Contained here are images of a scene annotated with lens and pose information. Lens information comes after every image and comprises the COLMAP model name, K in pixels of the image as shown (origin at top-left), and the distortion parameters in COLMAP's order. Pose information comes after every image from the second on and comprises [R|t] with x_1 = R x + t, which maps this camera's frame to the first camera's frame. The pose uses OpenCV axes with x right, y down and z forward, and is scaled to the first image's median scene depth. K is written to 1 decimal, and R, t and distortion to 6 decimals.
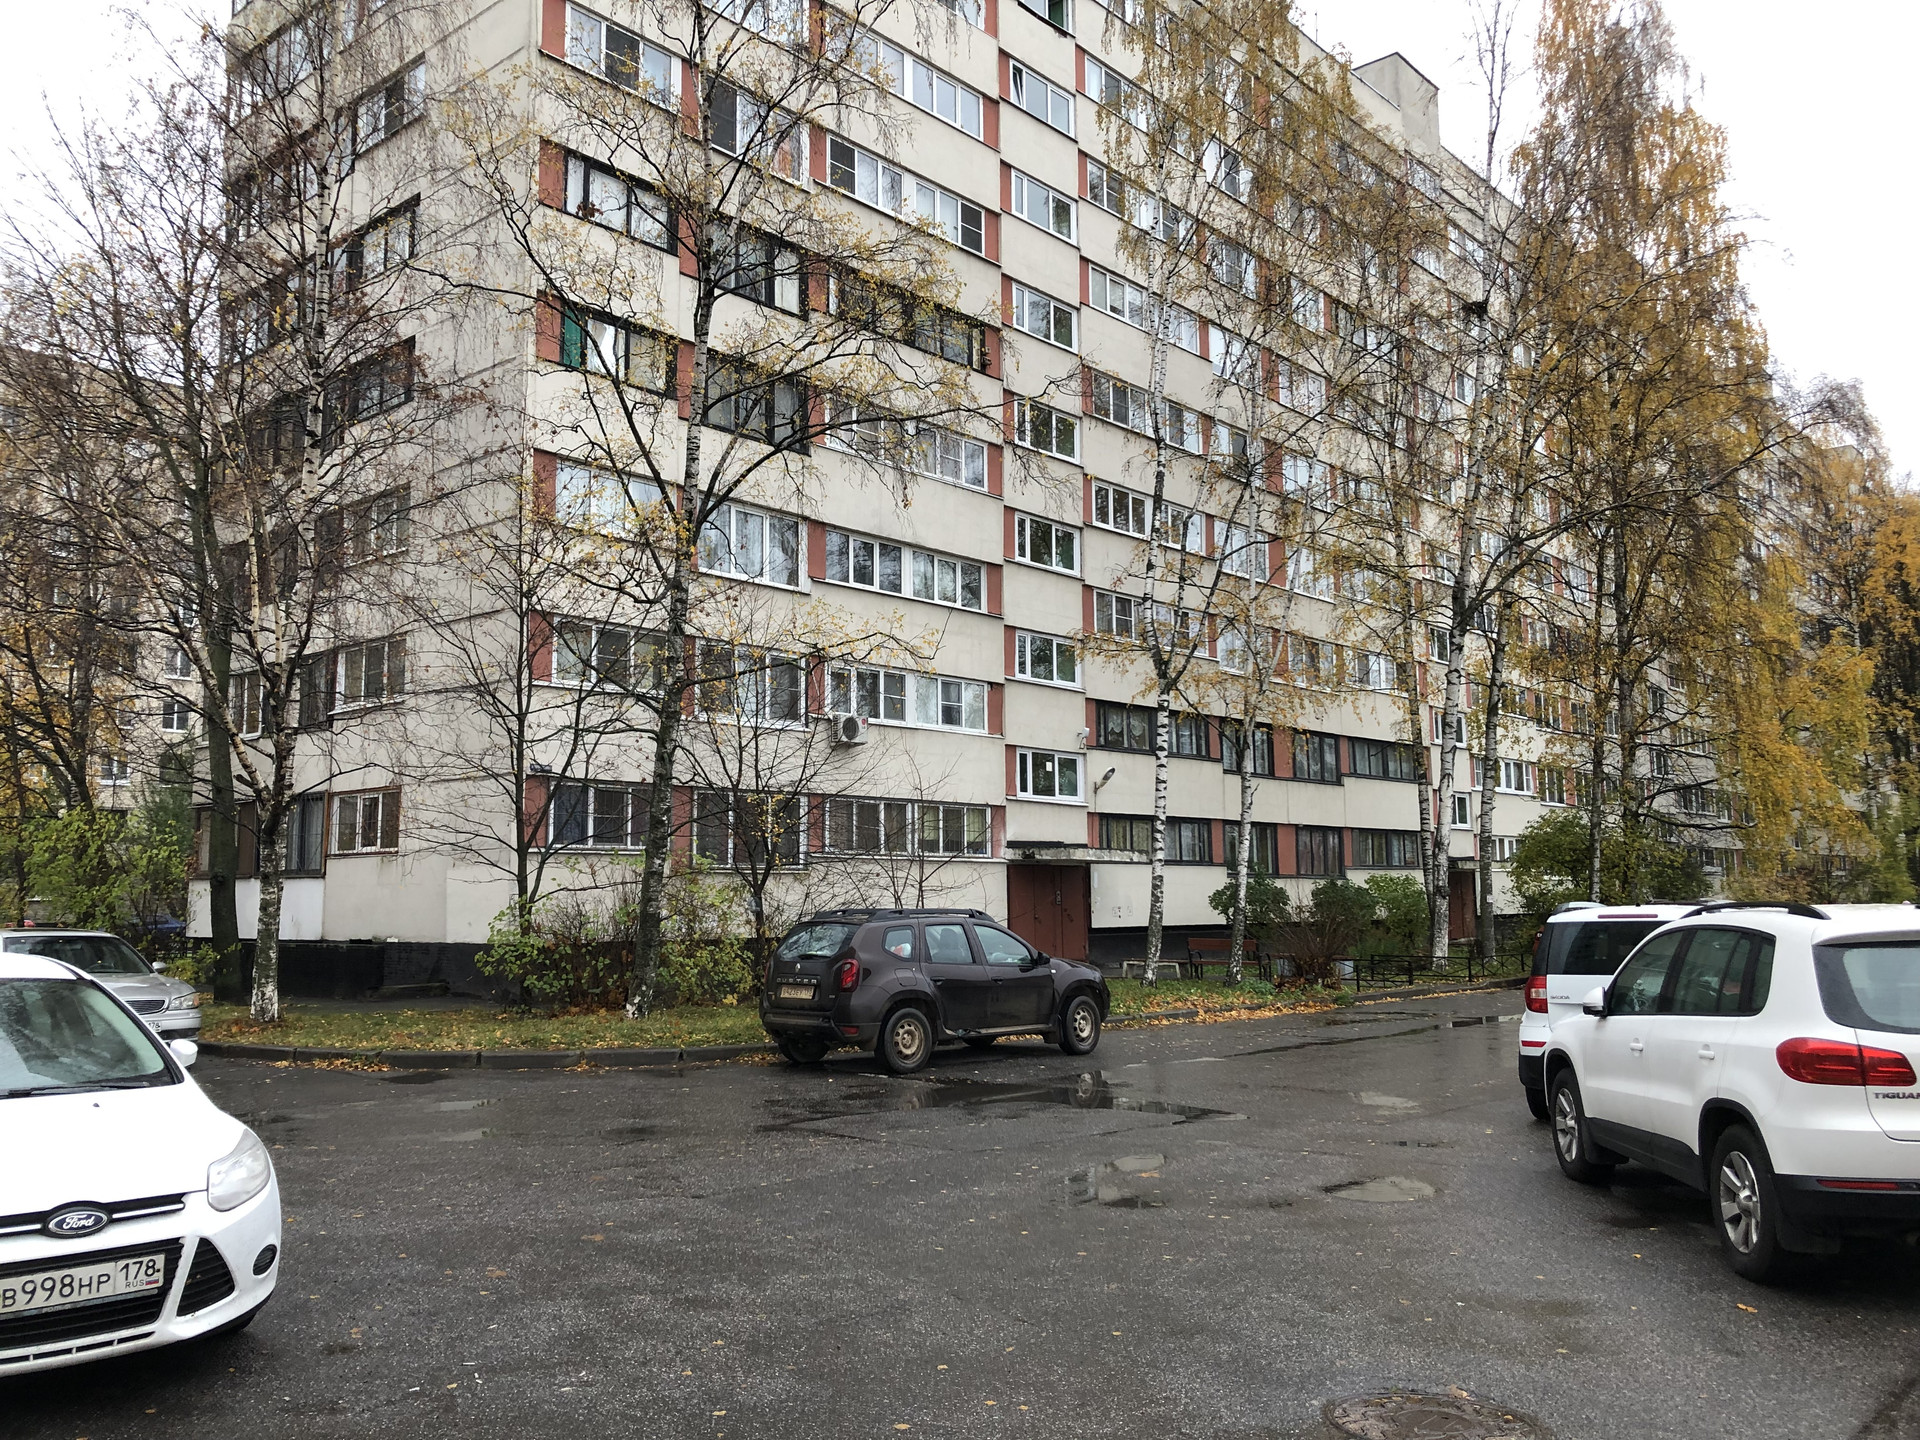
lens RADIAL K [[1600.5, 0, 958.1], [0, 1600.5, 730.0], [0, 0, 1]] dist [0.141488, -0.218021]
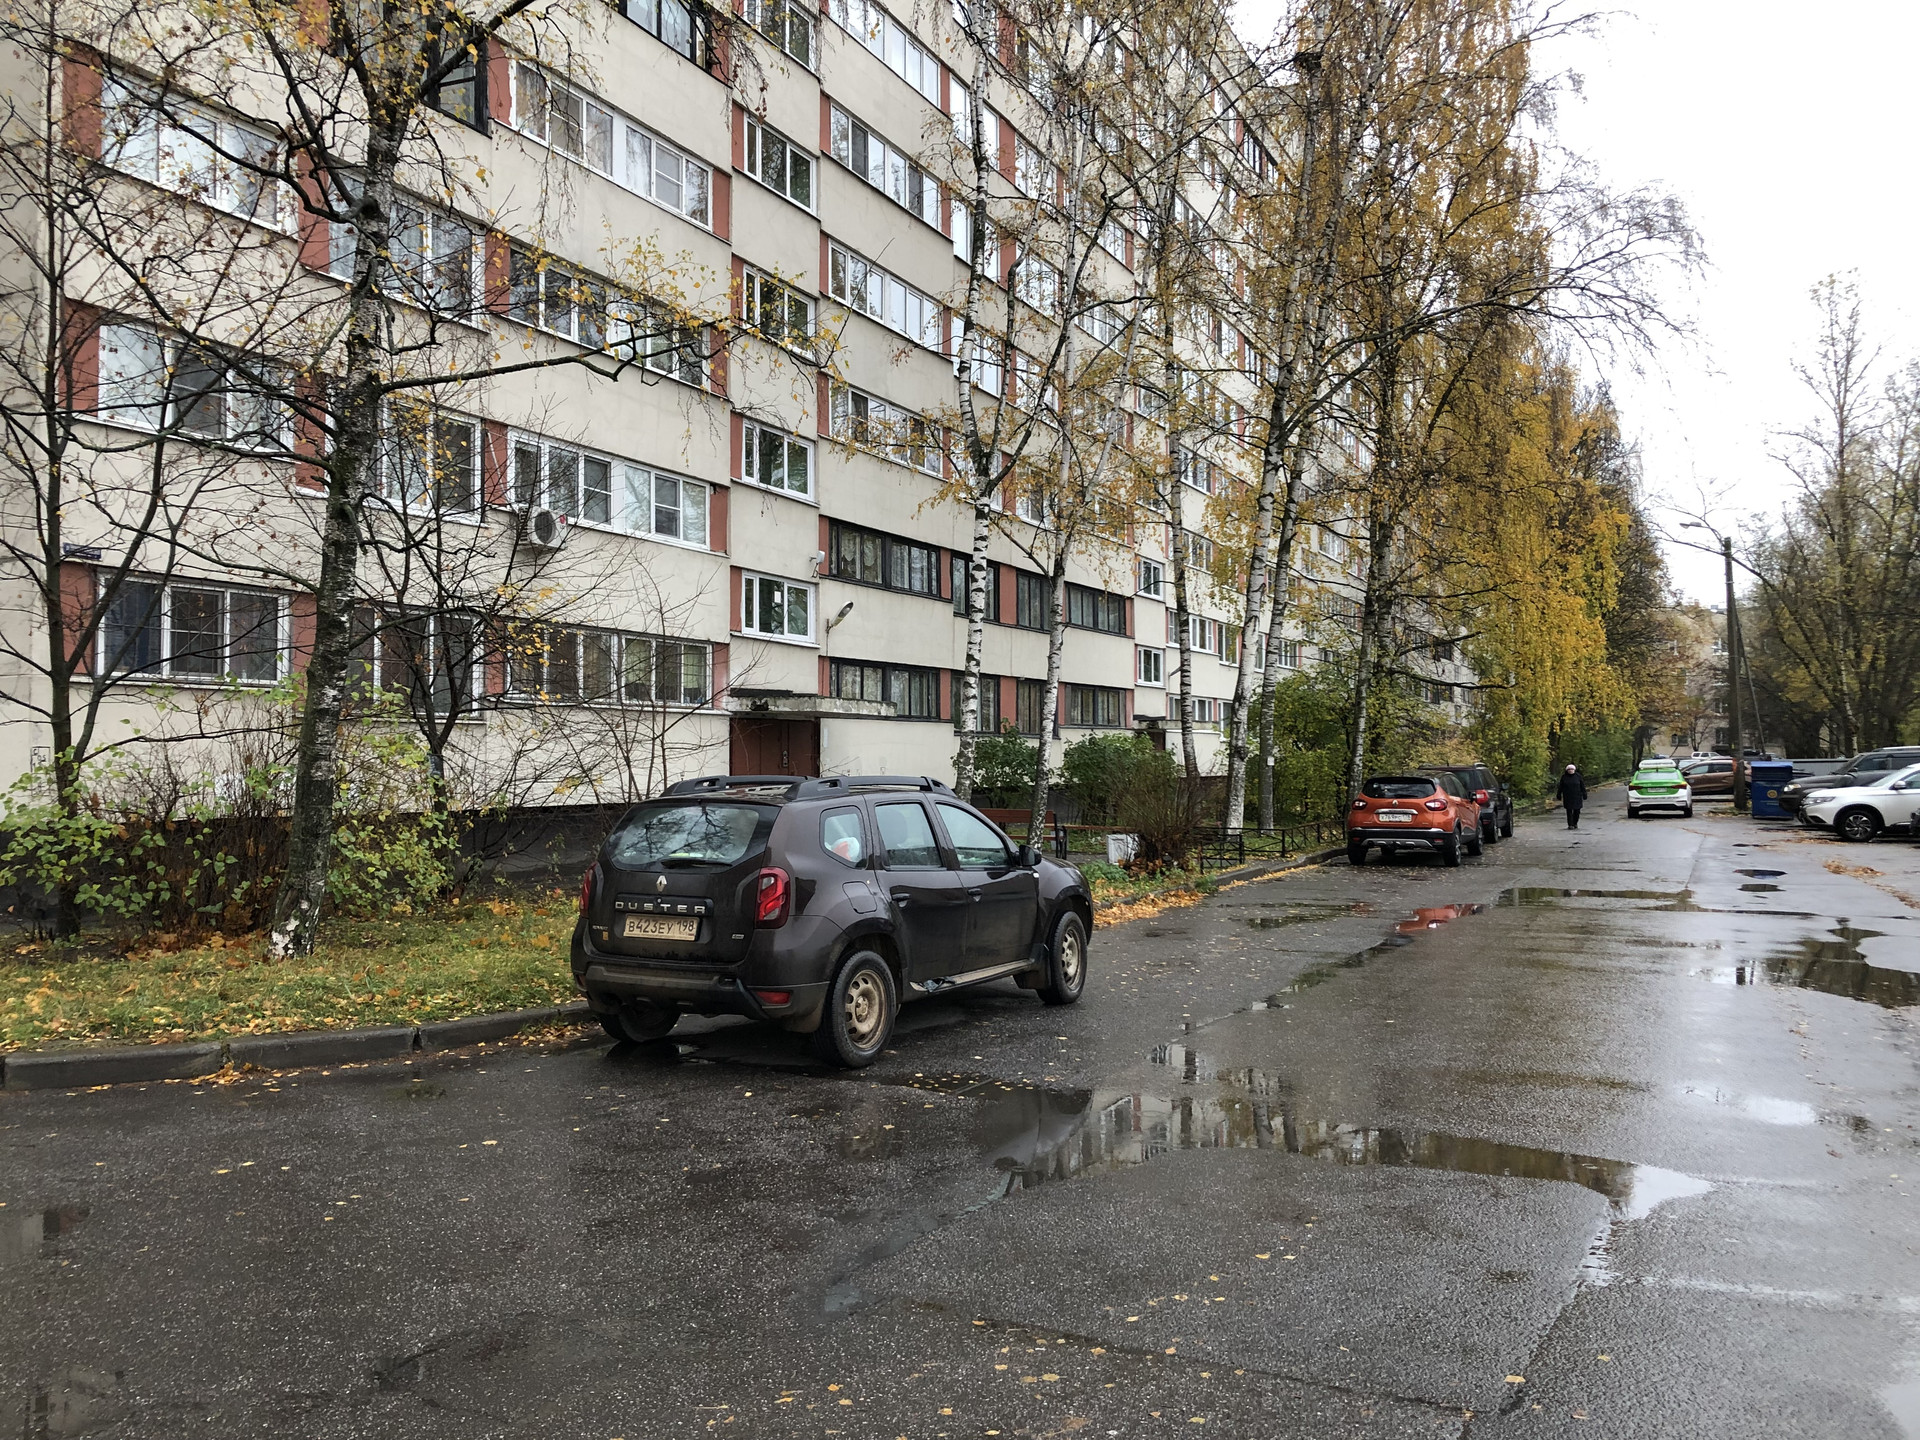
lens RADIAL K [[1600.5, 0, 958.1], [0, 1600.5, 730.0], [0, 0, 1]] dist [0.141488, -0.218021]
pose [[0.965733, 0.011033, 0.259302, -0.068296], [-0.033197, 0.996141, 0.081252, 0.022535], [-0.257404, -0.087076, 0.962372, 0.211933]]
